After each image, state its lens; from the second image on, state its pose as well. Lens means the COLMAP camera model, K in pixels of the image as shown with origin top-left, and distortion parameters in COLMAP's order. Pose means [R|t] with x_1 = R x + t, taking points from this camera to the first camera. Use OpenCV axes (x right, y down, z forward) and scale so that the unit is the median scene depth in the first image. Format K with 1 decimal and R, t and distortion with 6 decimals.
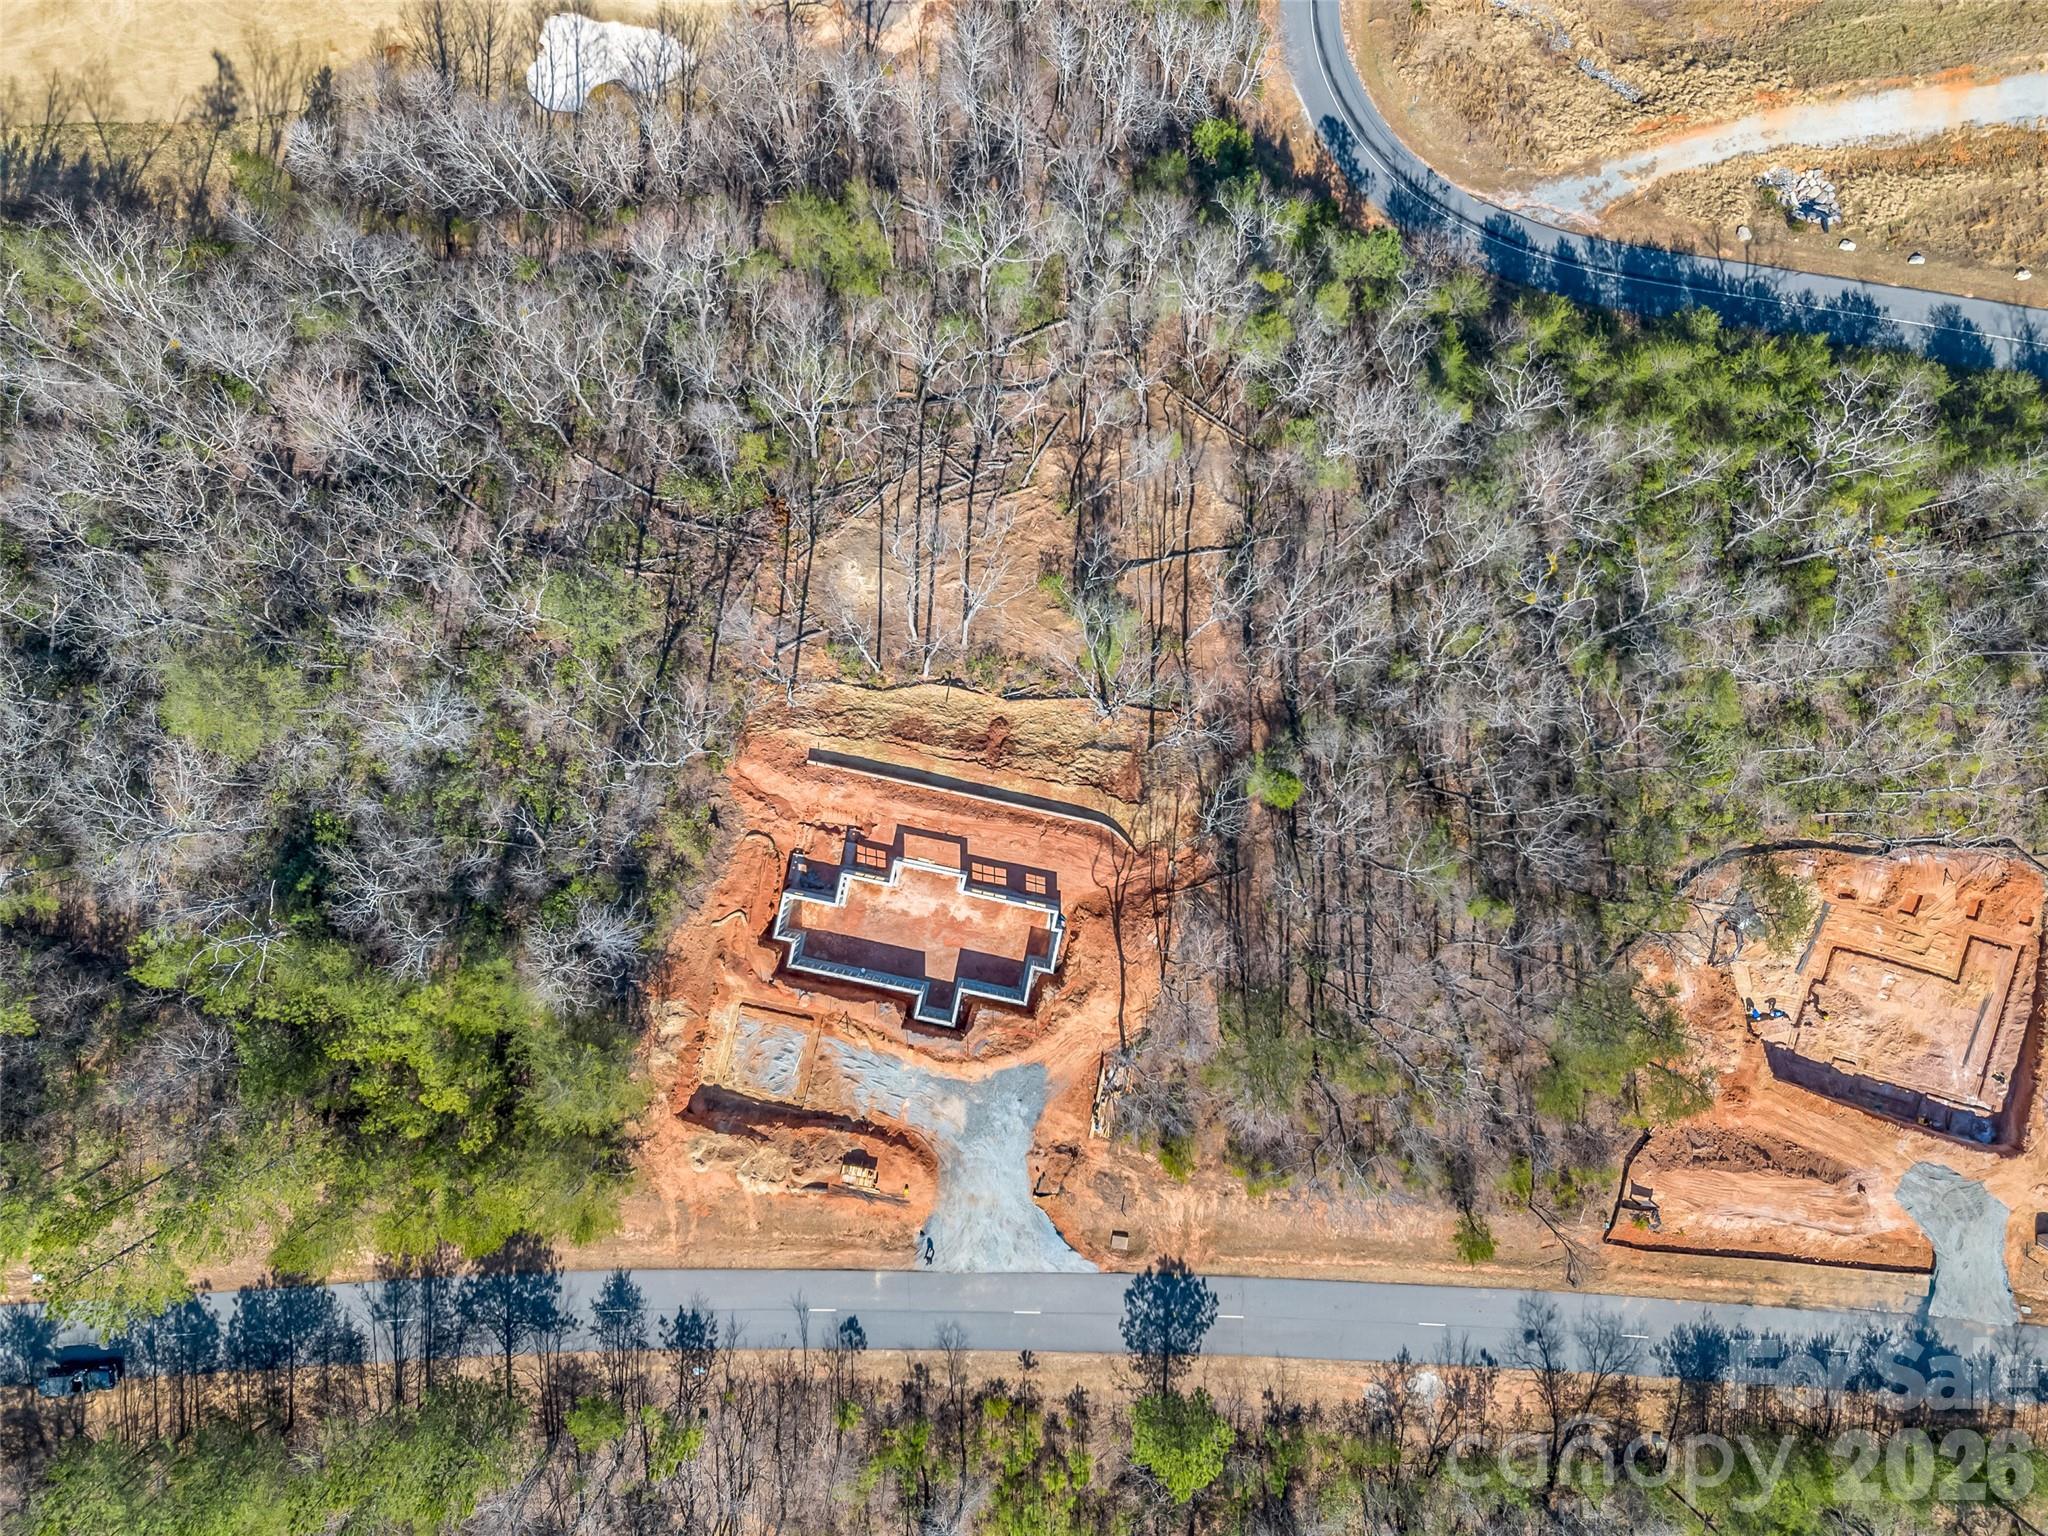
lens RADIAL K [[1470.7, 0, 1021.2], [0, 1470.7, 772.1], [0, 0, 1]] dist [0.063225, -0.053116]
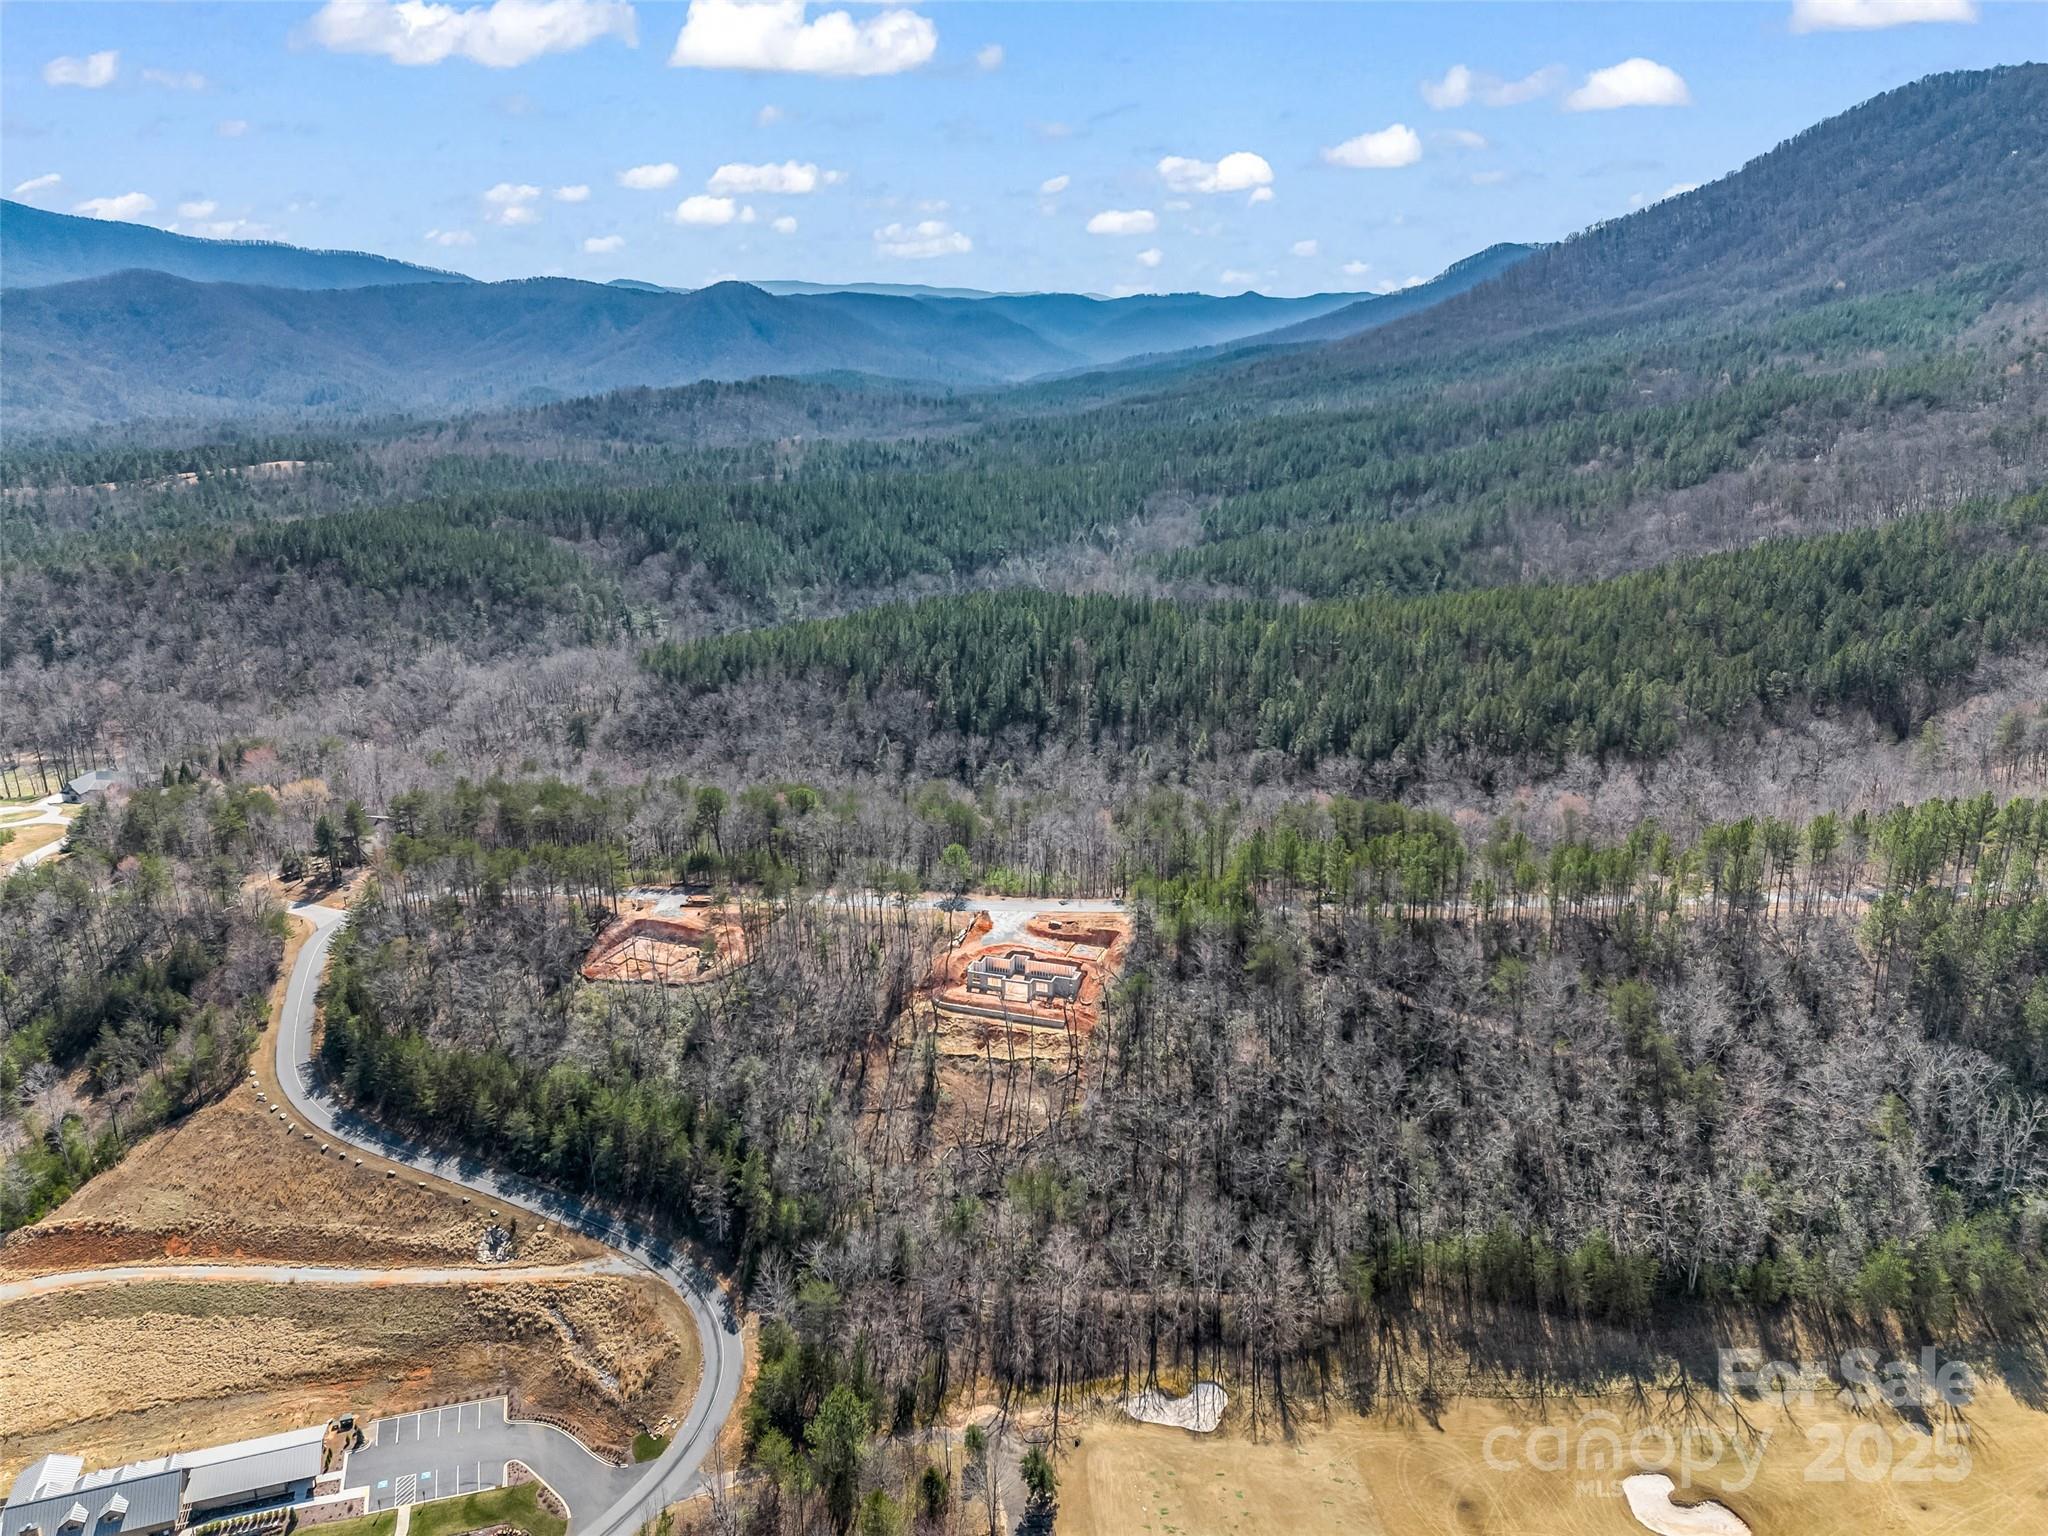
lens RADIAL K [[1476.5, 0, 1021.0], [0, 1476.5, 769.2], [0, 0, 1]] dist [0.064601, -0.056073]
pose [[-0.993237, -0.035831, 0.110440, -0.316128], [0.116106, -0.311714, 0.943056, -2.068191], [0.000635, 0.949500, 0.313766, -0.112618]]
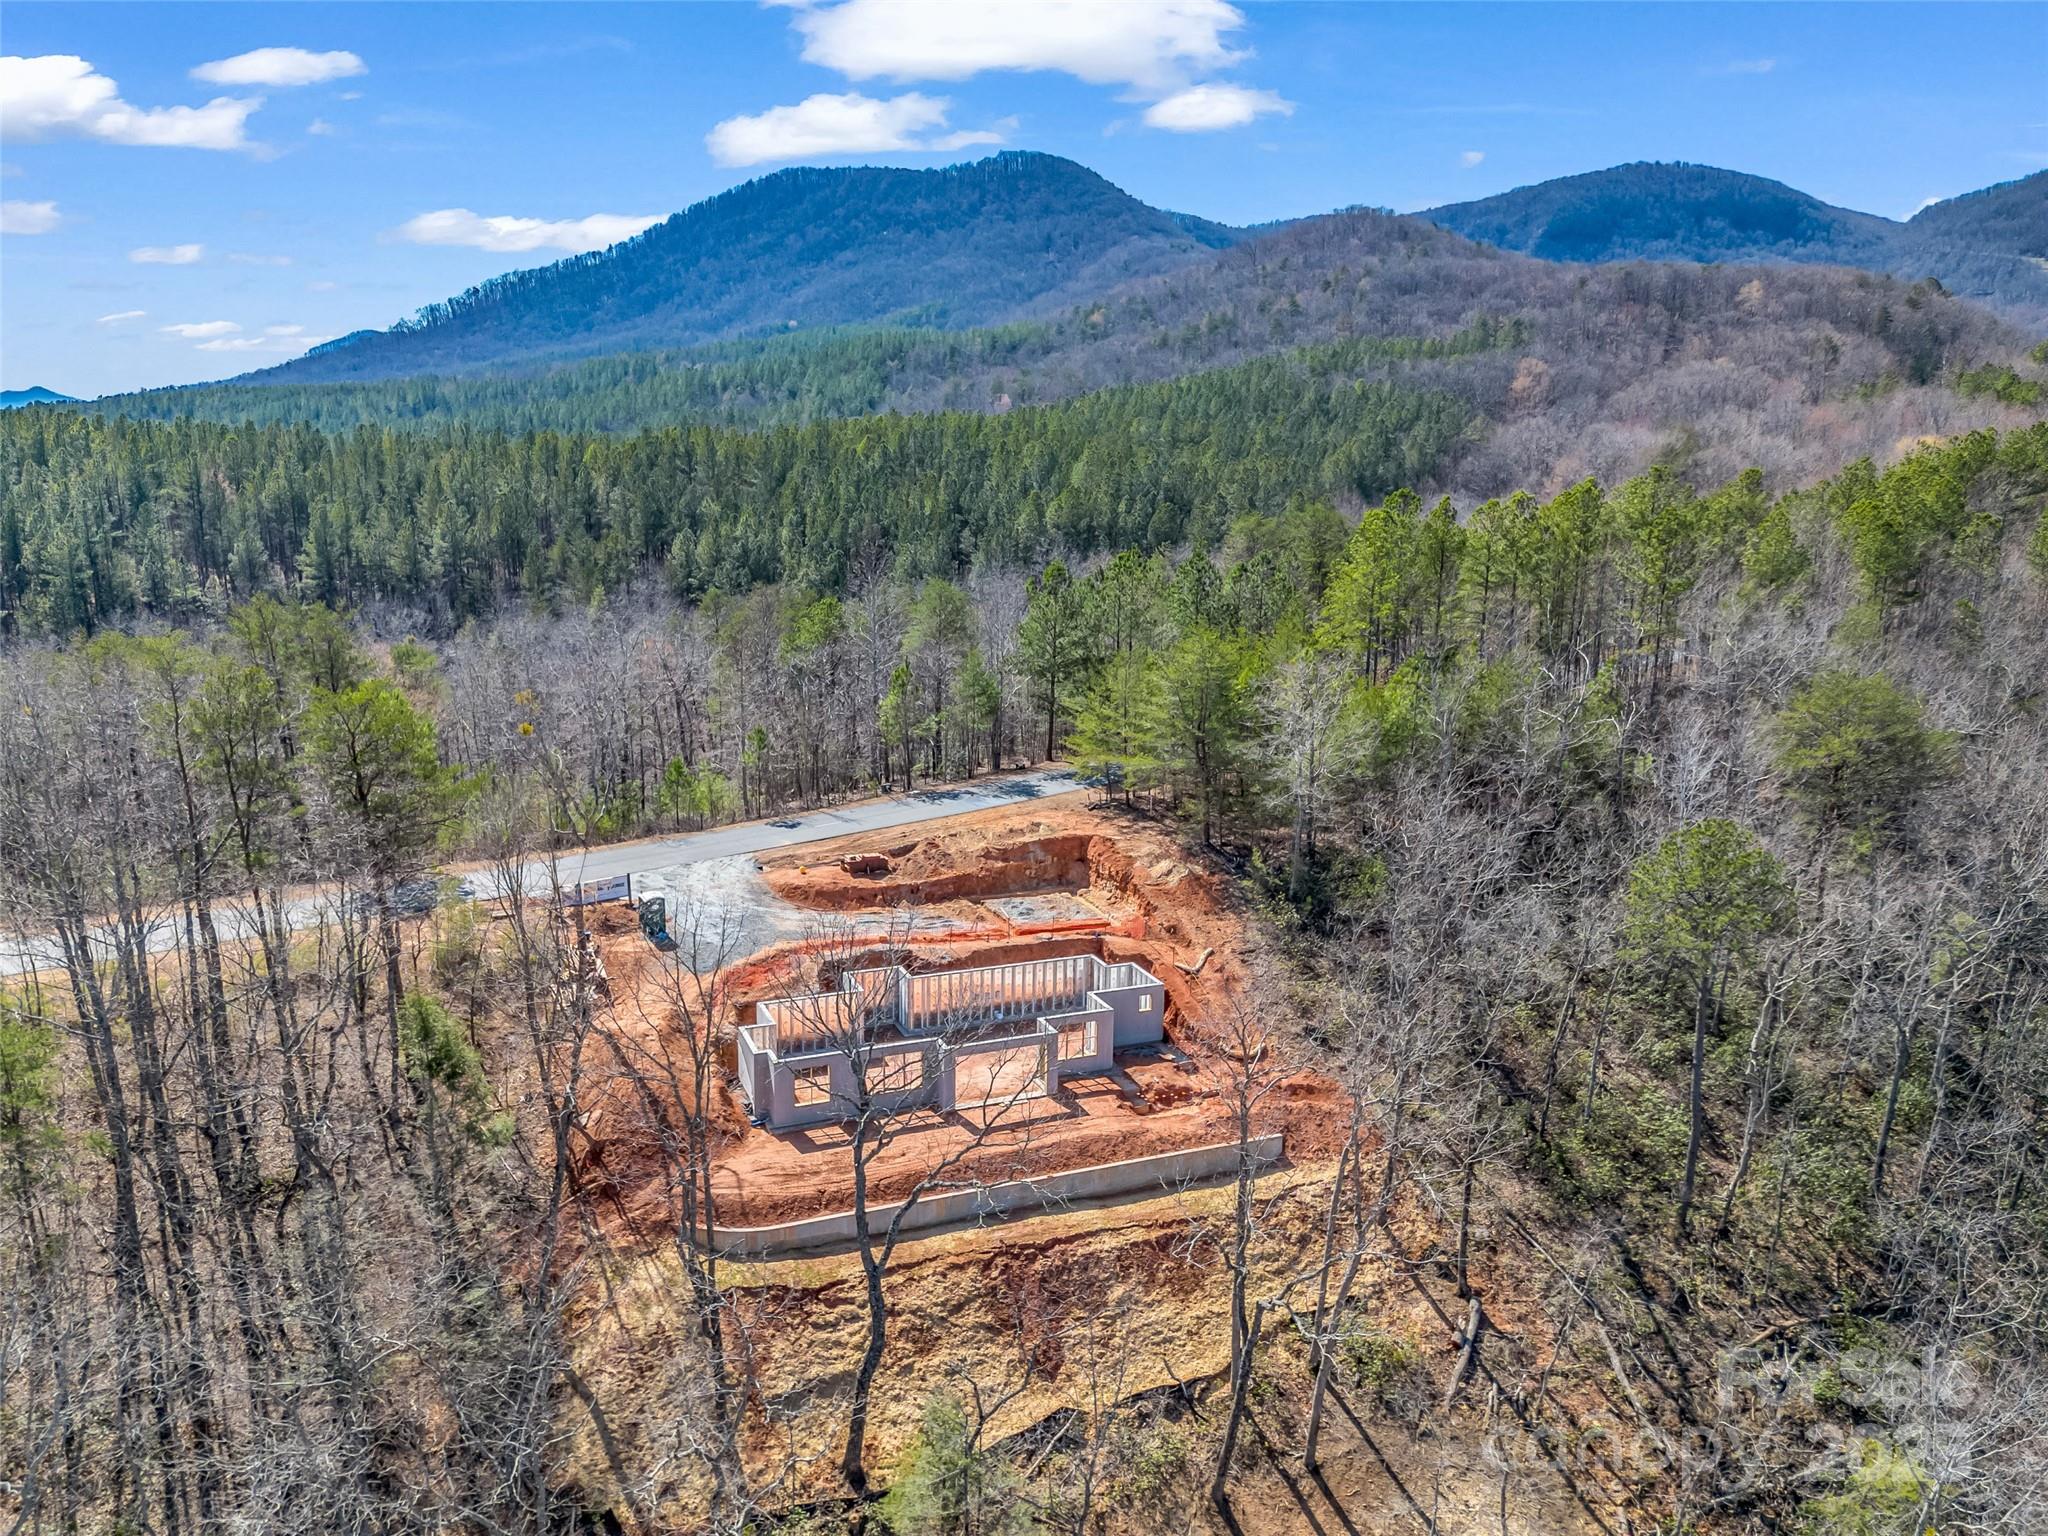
lens RADIAL K [[1476.5, 0, 1021.0], [0, 1476.5, 769.2], [0, 0, 1]] dist [0.064601, -0.056073]
pose [[-0.823115, 0.096037, -0.559696, 0.246513], [-0.566658, -0.203398, 0.798453, -0.379330], [-0.037160, 0.974375, 0.221839, 0.723753]]
